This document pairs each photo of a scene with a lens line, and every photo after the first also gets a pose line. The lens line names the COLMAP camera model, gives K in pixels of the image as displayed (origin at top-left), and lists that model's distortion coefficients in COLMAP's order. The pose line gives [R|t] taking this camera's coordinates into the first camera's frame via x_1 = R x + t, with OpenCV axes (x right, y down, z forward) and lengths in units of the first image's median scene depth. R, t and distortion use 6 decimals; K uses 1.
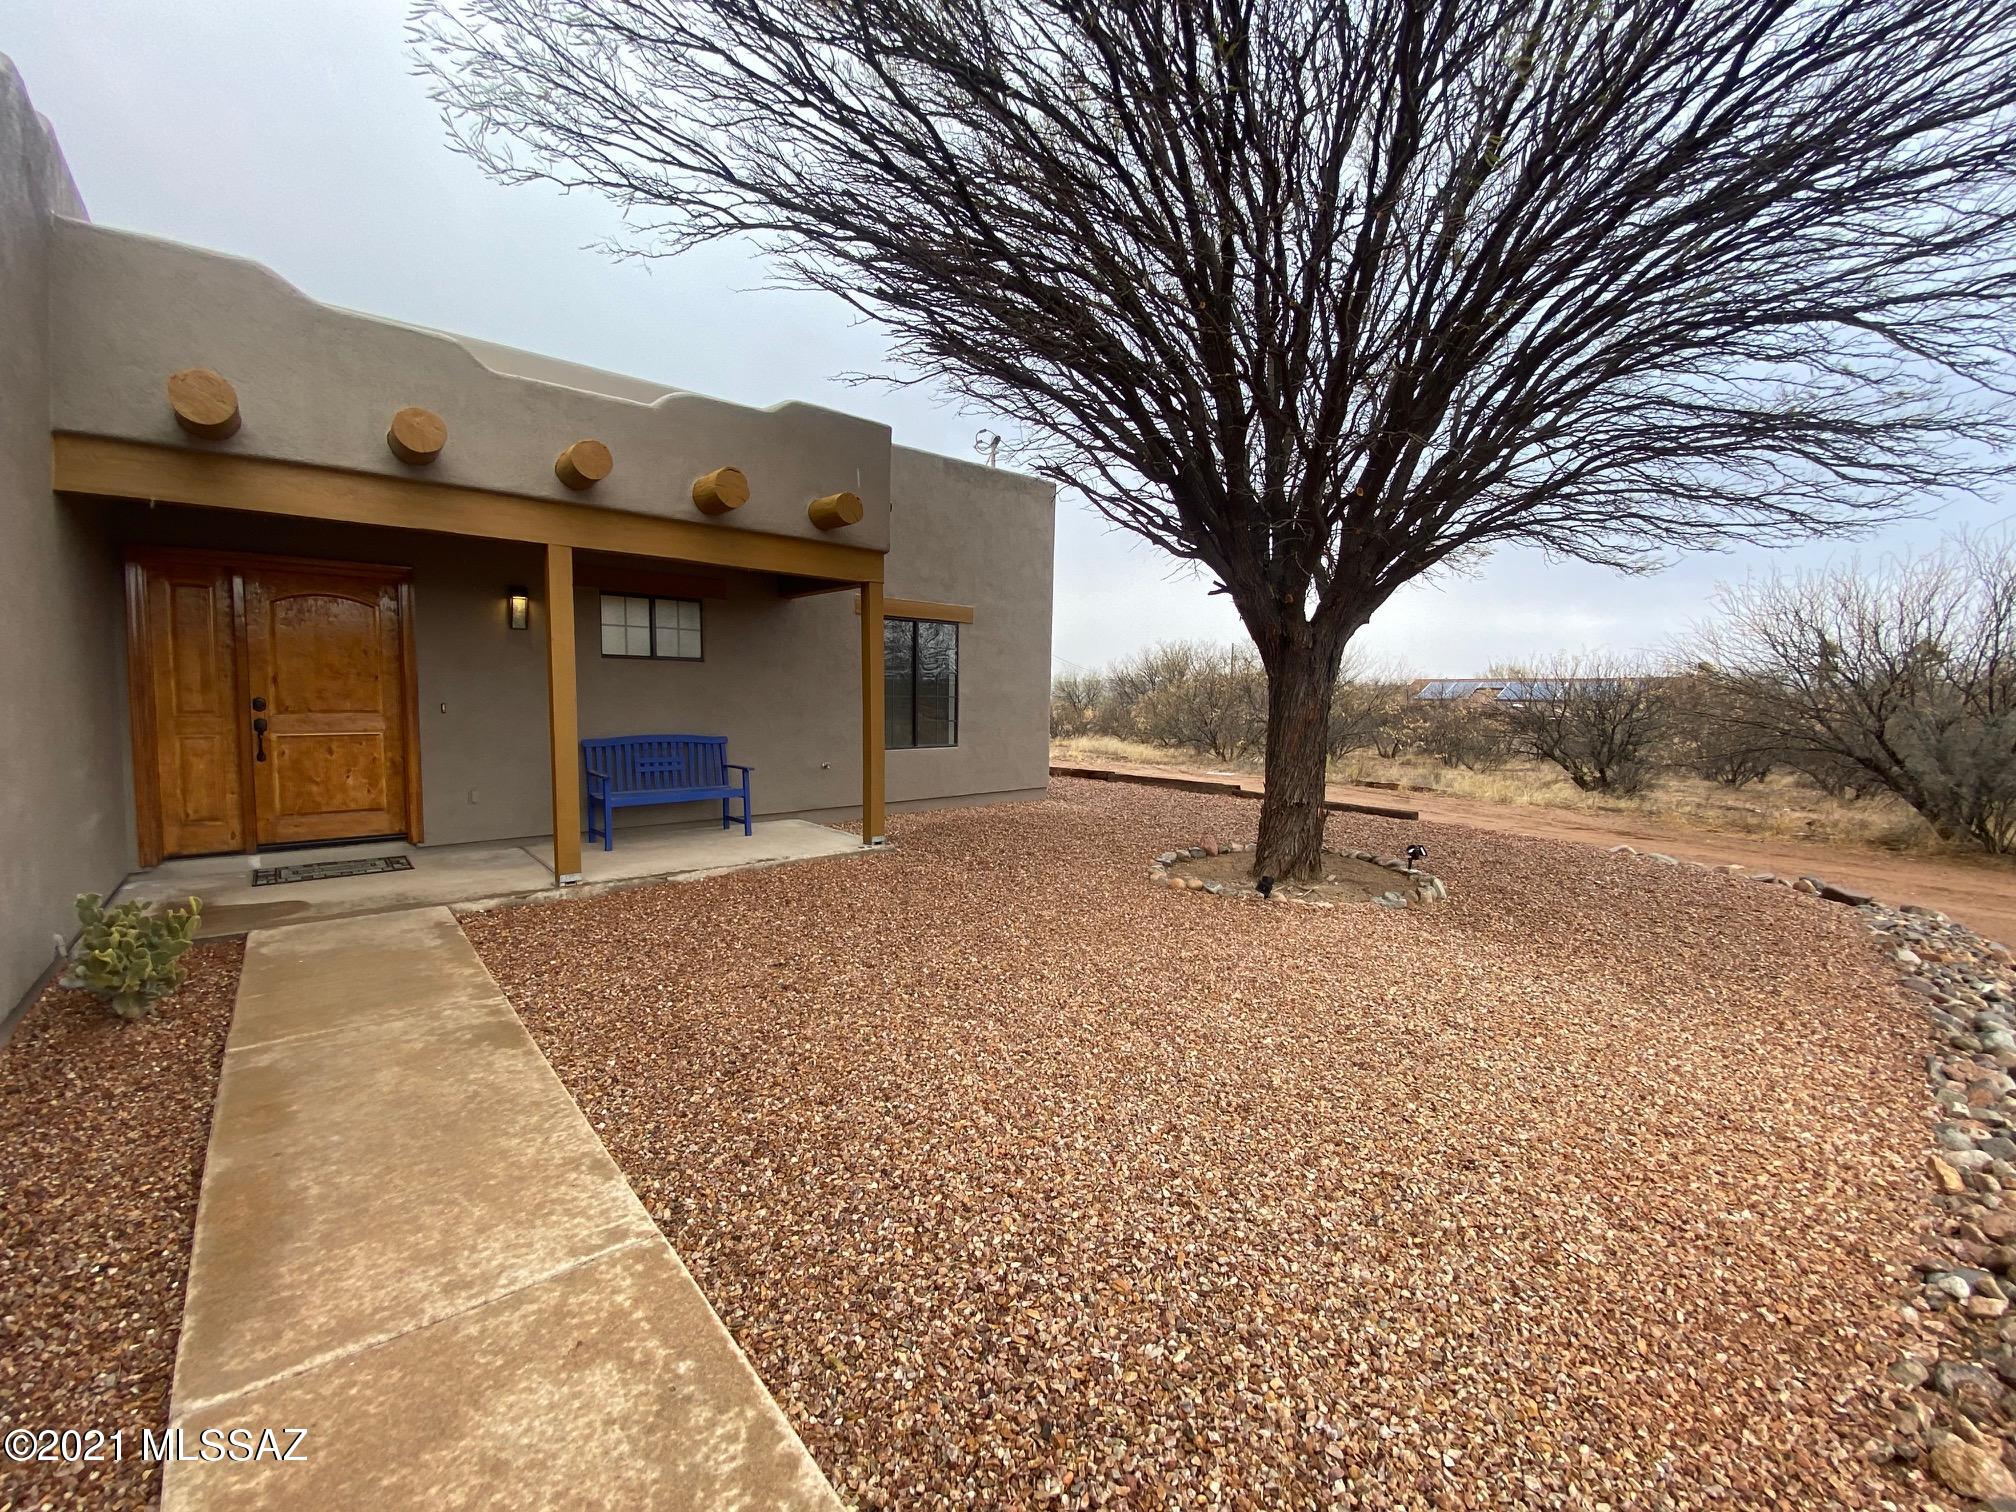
lens RADIAL K [[809.9, 0, 996.7], [0, 809.9, 748.2], [0, 0, 1]] dist [0.014561, -0.019732]
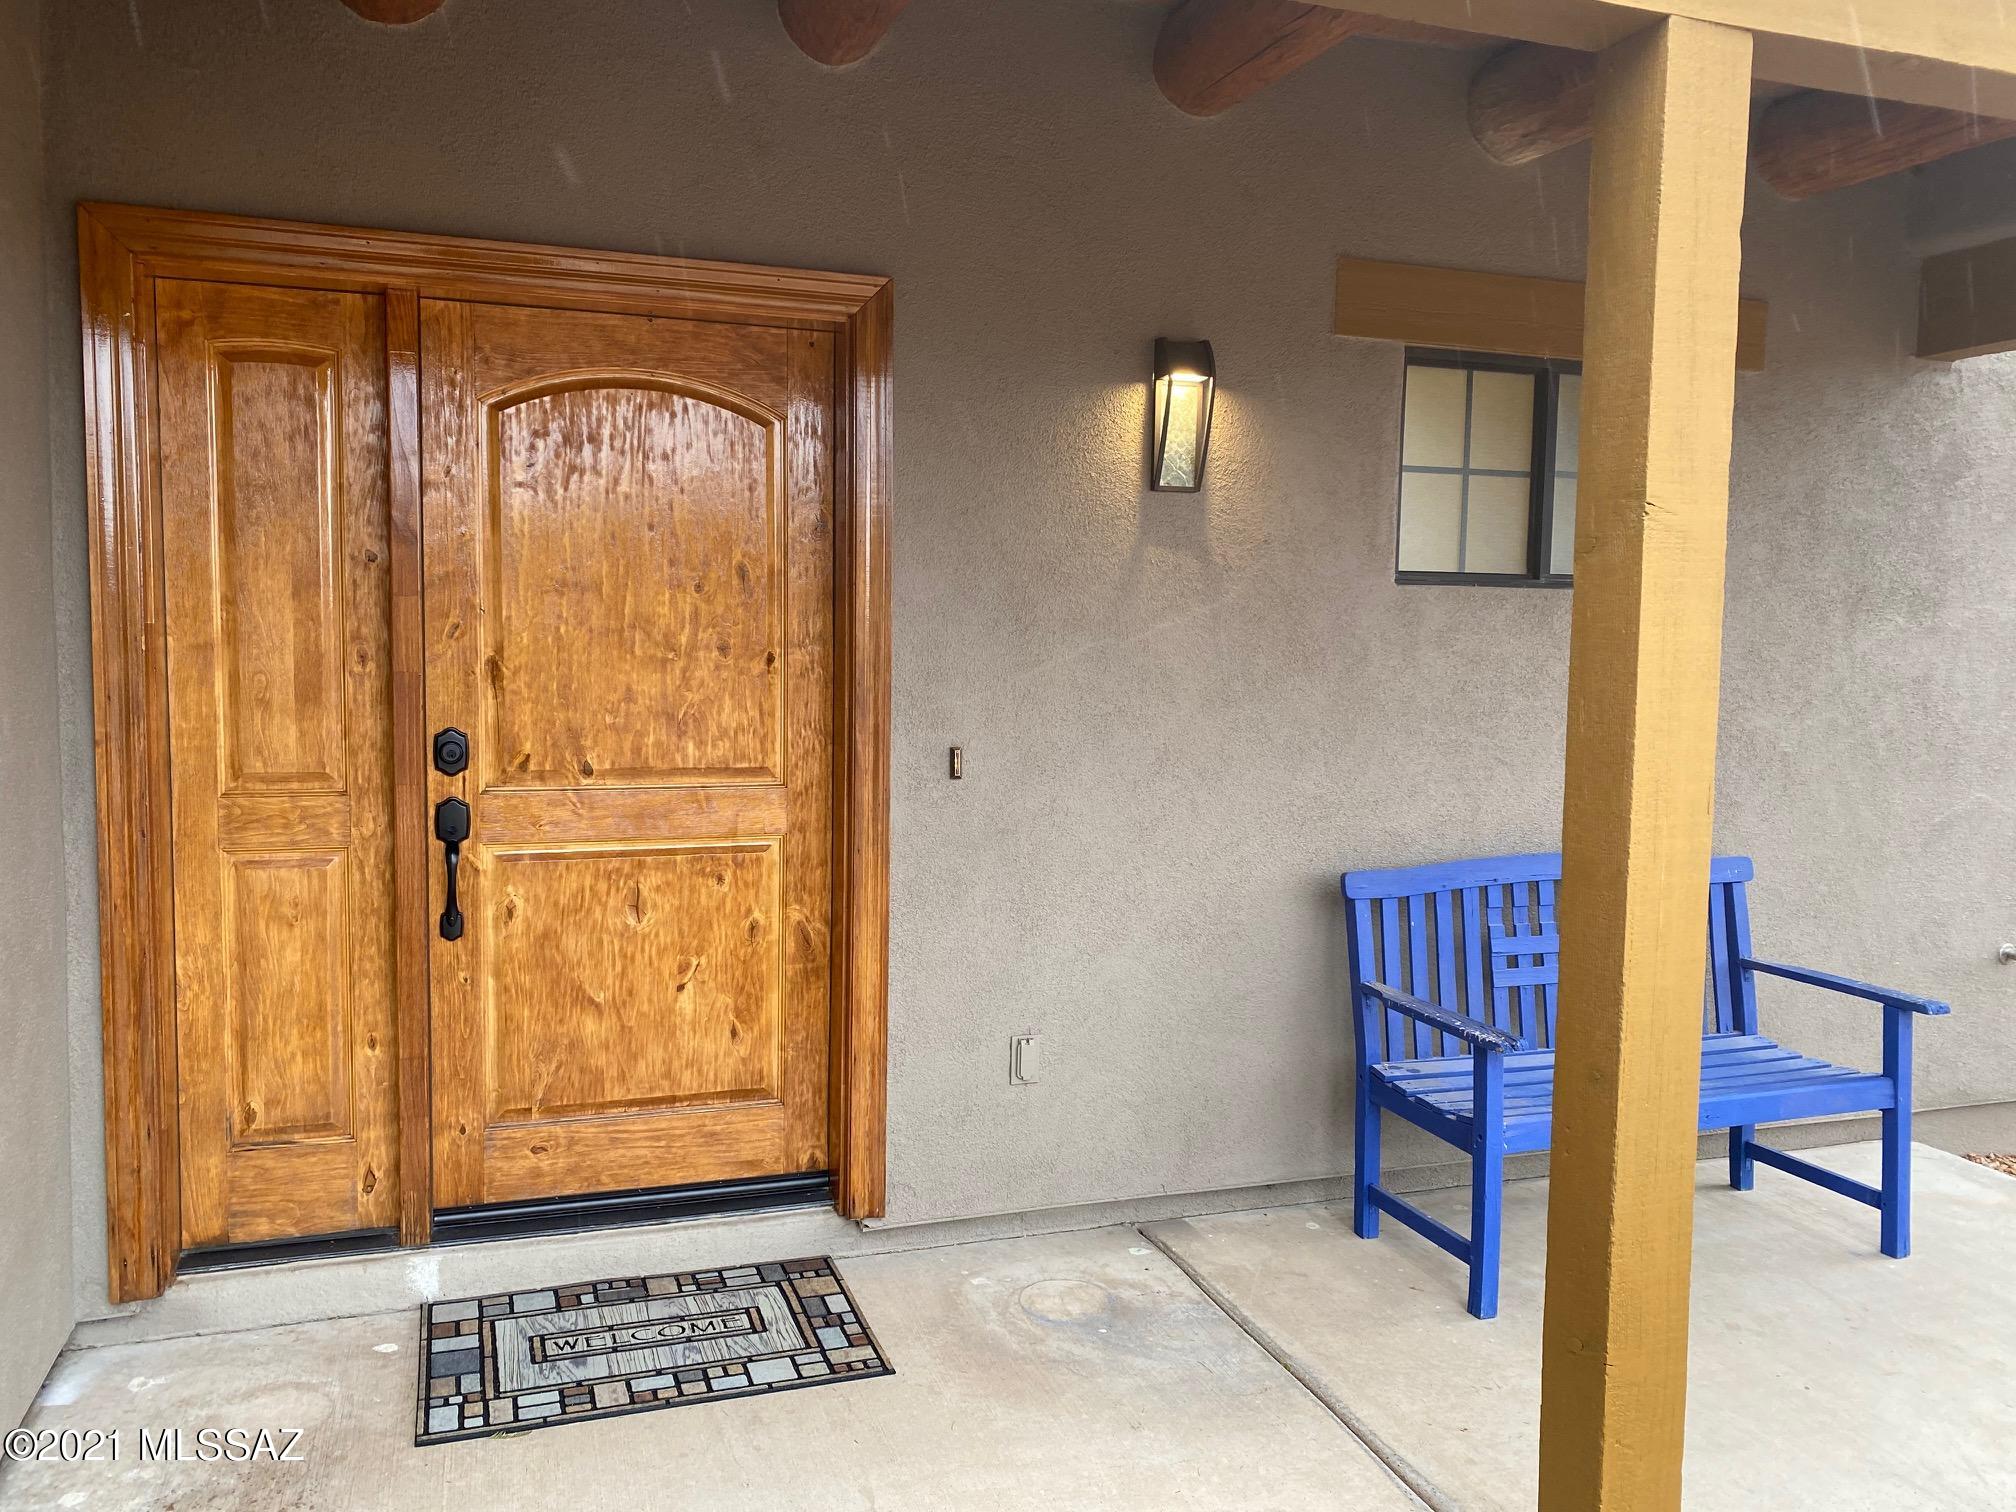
lens RADIAL K [[1499.8, 0, 1001.3], [0, 1499.8, 748.2], [0, 0, 1]] dist [0.006853, -0.001762]
pose [[0.928459, 0.032095, -0.370046, -0.502060], [-0.030644, 0.999482, 0.009801, -0.065793], [0.370169, 0.002240, 0.928962, 0.542571]]
